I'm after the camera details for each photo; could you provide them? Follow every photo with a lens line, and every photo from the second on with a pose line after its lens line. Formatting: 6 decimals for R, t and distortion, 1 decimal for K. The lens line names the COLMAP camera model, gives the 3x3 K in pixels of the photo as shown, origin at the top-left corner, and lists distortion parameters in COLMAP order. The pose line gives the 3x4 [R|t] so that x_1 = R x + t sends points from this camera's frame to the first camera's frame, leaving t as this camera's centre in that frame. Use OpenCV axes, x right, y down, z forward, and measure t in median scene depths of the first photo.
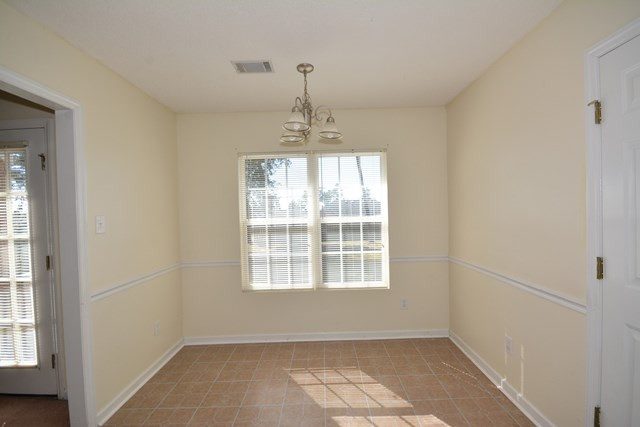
lens RADIAL K [[281.1, 0, 320.6], [0, 281.1, 216.7], [0, 0, 1]] dist [-0.002832, 0.000126]
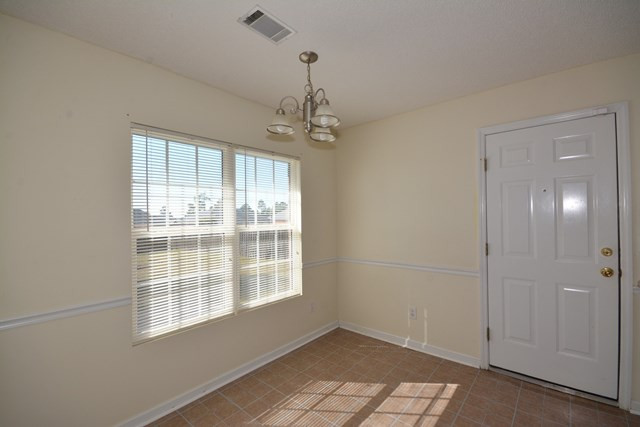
lens RADIAL K [[281.1, 0, 322.9], [0, 281.1, 217.2], [0, 0, 1]] dist [-0.002832, 0.000126]
pose [[0.652176, 0.016825, 0.757881, -0.479773], [0.016879, 0.999183, -0.036708, 0.014177], [-0.757880, 0.036733, 0.651359, 0.272321]]
